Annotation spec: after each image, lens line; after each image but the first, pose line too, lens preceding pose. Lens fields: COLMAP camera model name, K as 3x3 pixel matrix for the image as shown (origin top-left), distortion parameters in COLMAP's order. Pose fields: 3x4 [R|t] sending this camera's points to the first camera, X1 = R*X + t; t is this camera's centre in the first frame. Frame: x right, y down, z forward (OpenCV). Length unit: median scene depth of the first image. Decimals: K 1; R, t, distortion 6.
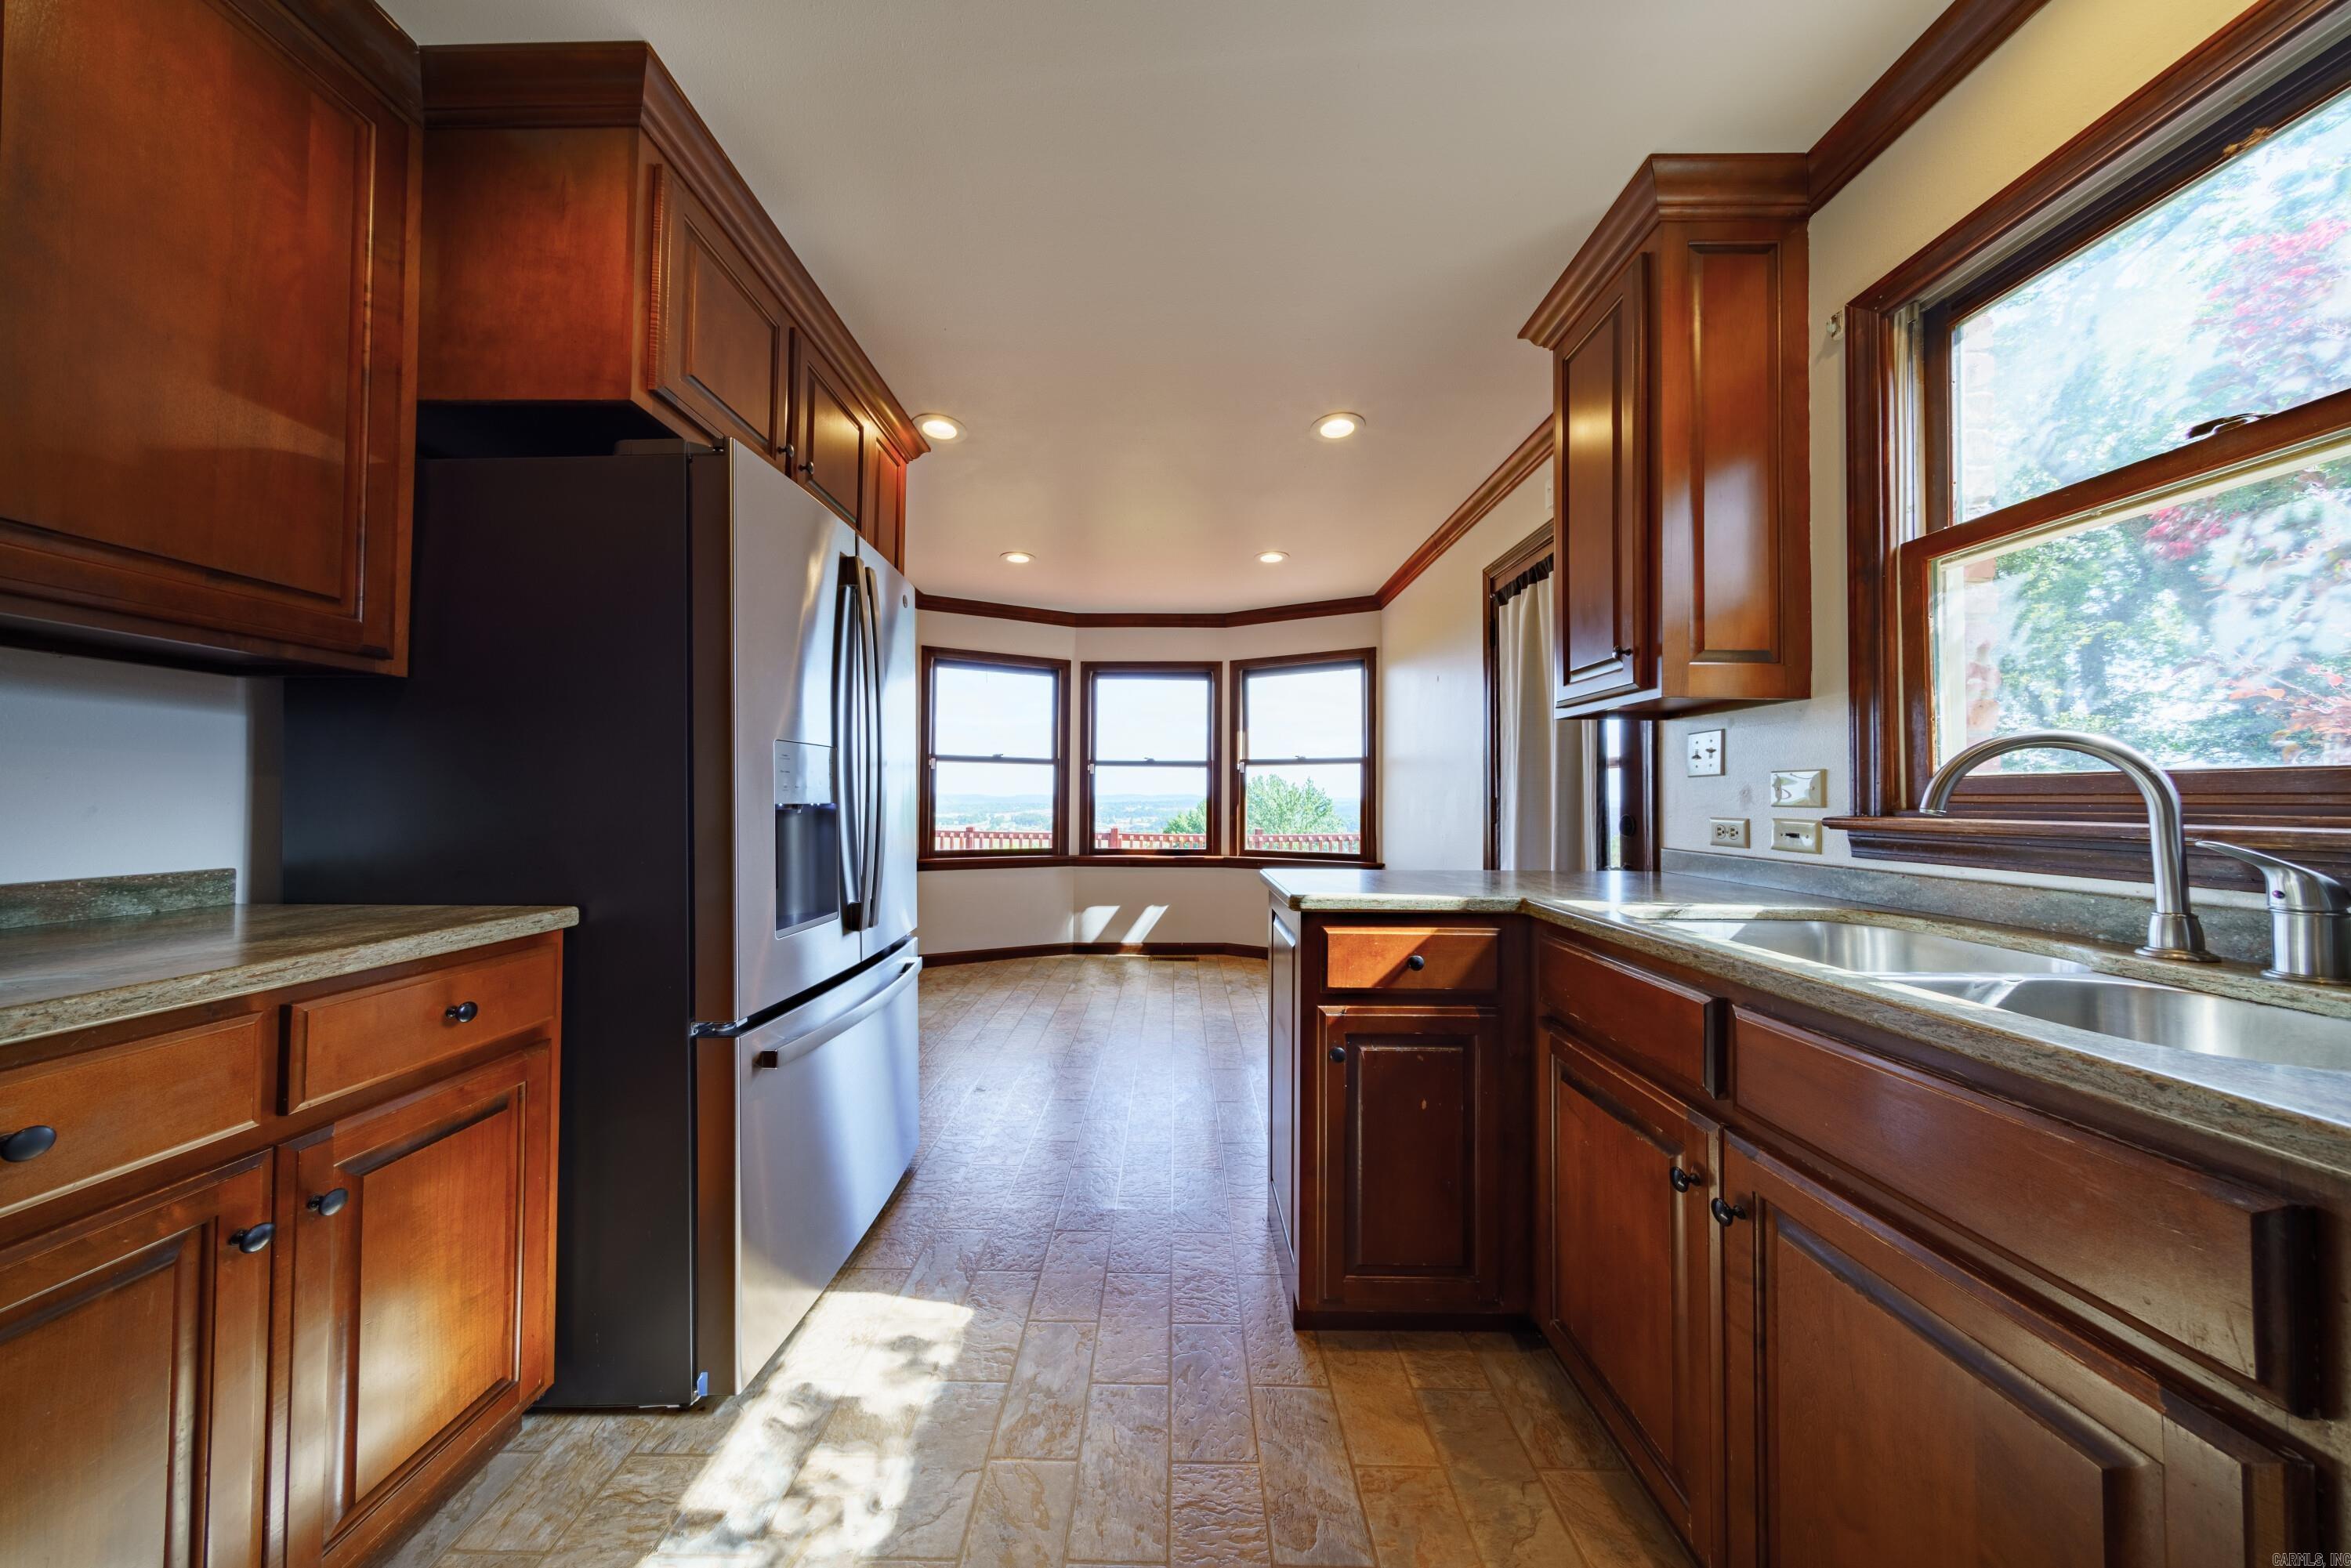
lens RADIAL K [[685.2, 0, 1170.6], [0, 685.2, 786.8], [0, 0, 1]] dist [-0.007201, 0.000157]
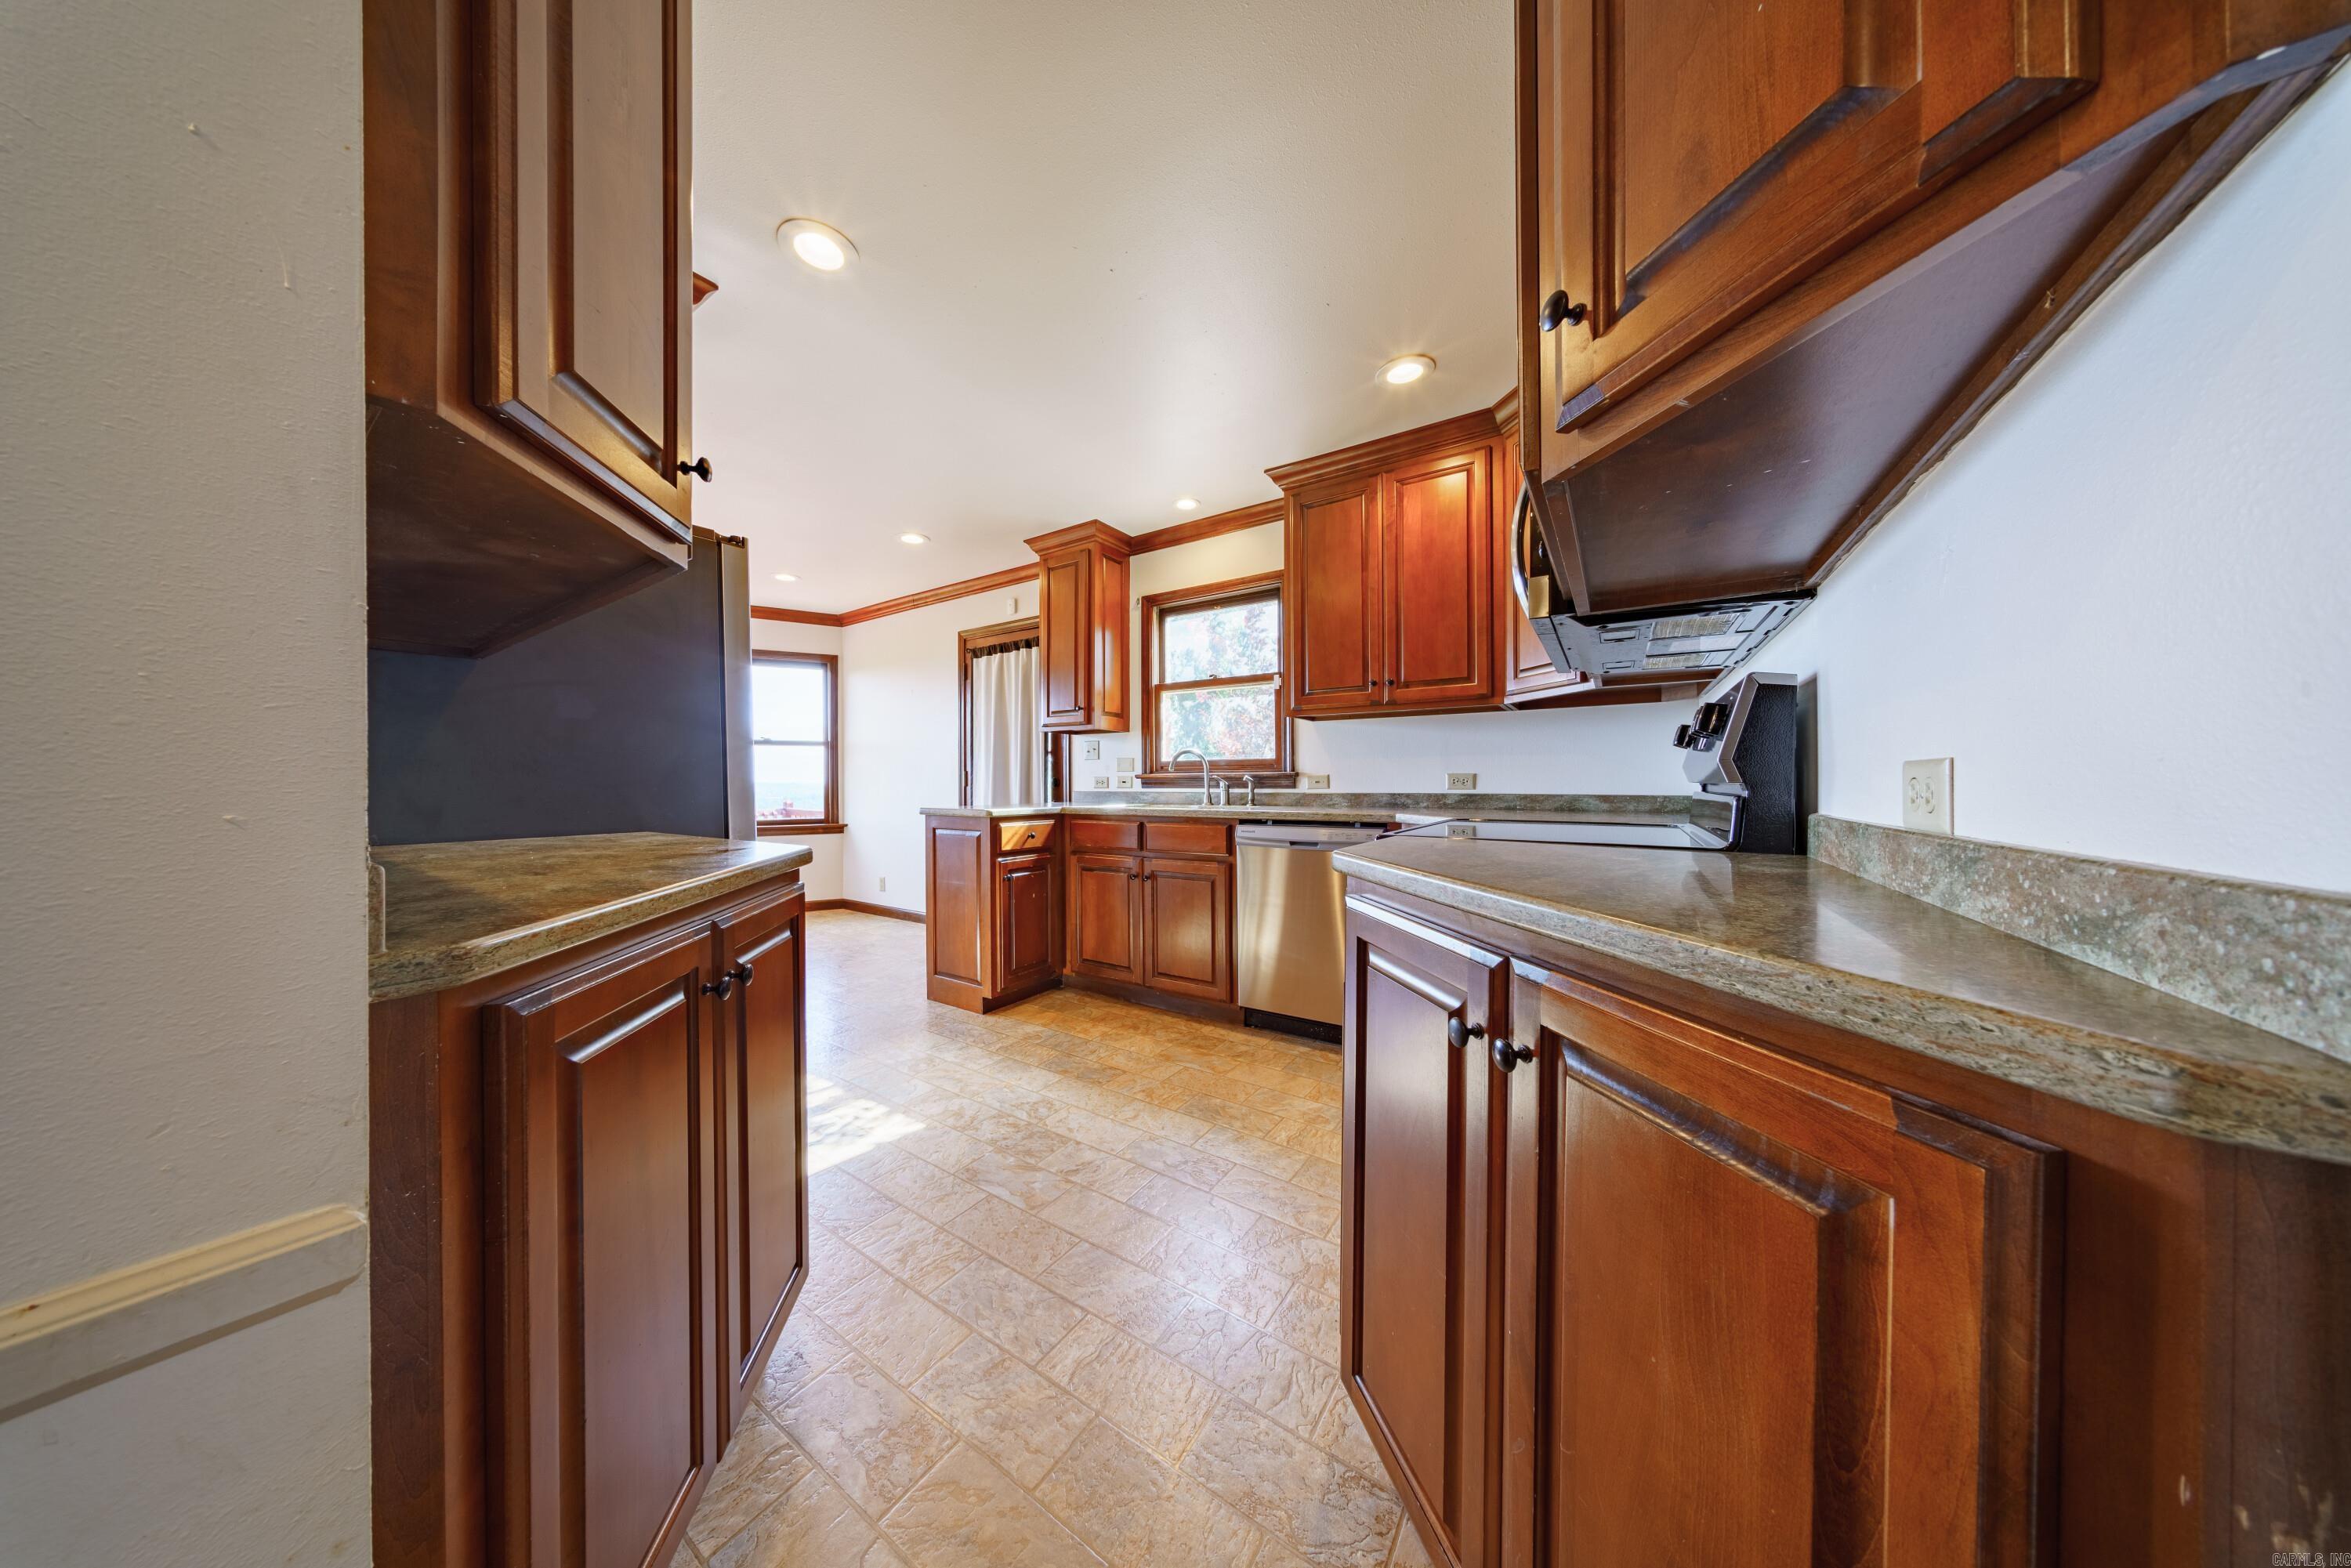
lens RADIAL K [[685.2, 0, 1174.6], [0, 685.2, 785.6], [0, 0, 1]] dist [-0.007201, 0.000157]
pose [[0.536550, -0.008880, 0.843822, -1.382839], [-0.008634, 0.999835, 0.016011, 0.043432], [-0.843824, -0.015877, 0.536385, -0.688311]]
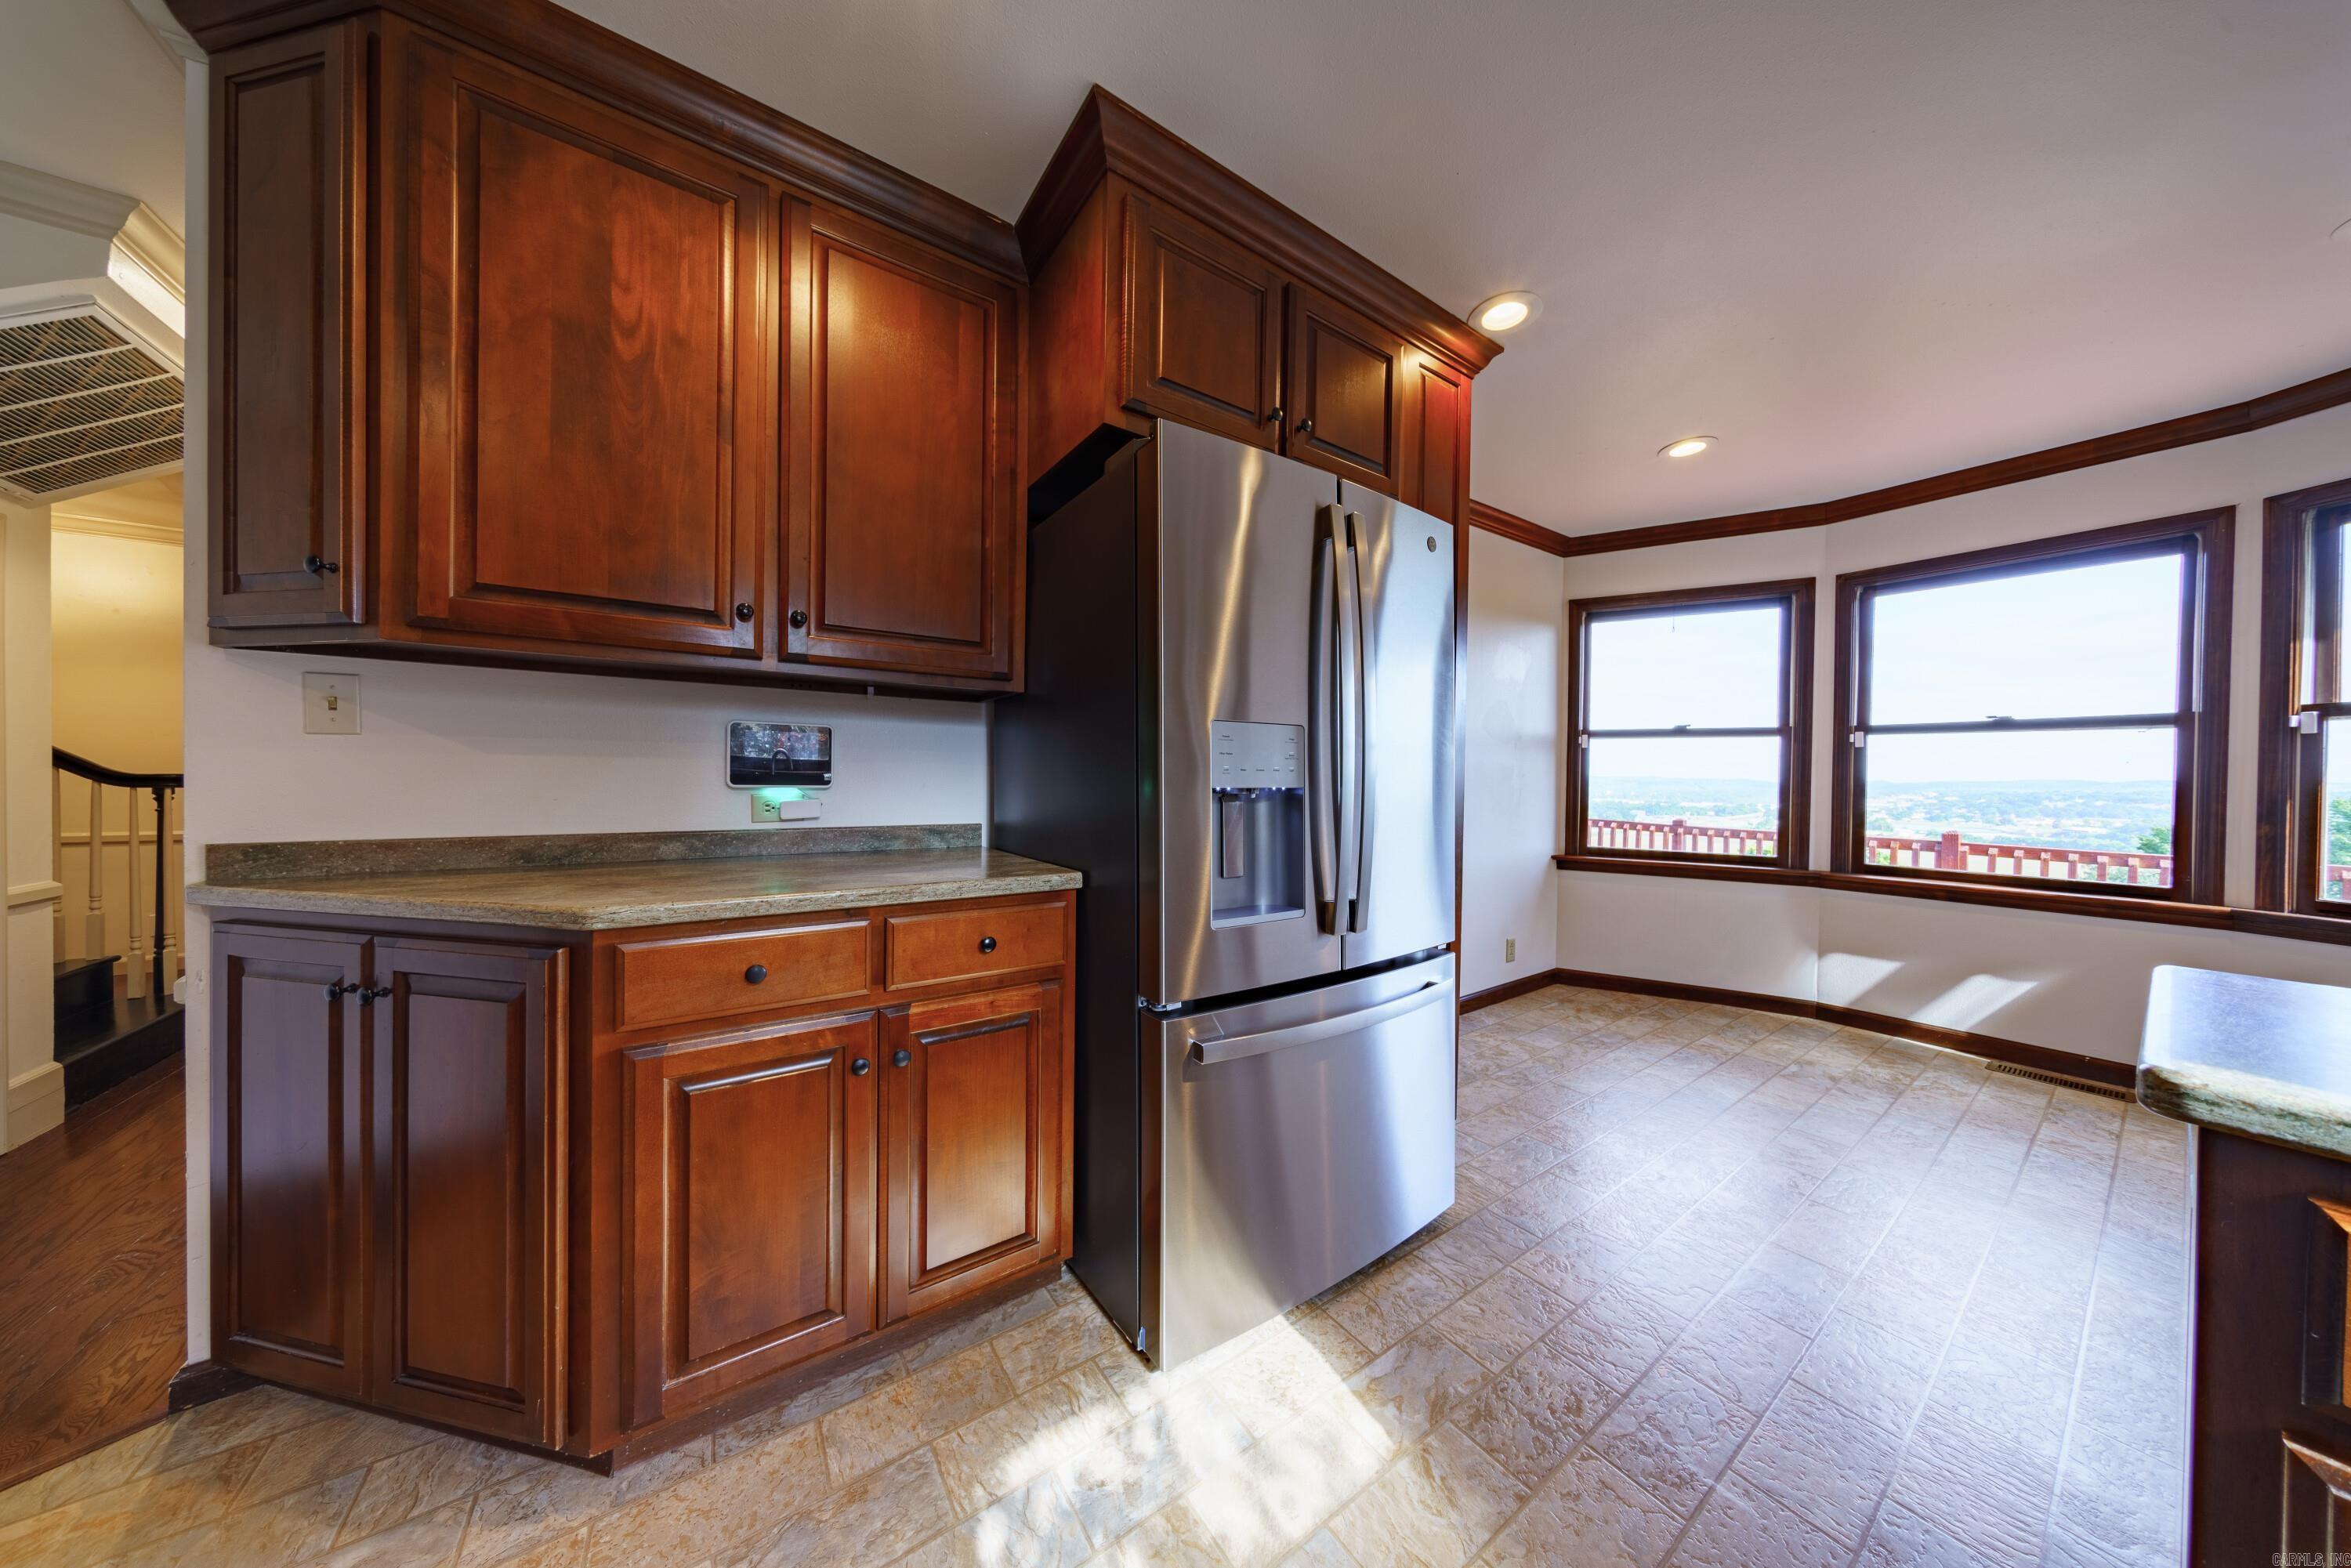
lens RADIAL K [[685.2, 0, 1176.2], [0, 685.2, 785.2], [0, 0, 1]] dist [-0.007201, 0.000157]
pose [[0.563803, 0.009596, -0.825854, 0.070726], [0.007284, 0.999836, 0.016591, 0.002245], [0.825877, -0.015370, 0.563640, 0.159584]]
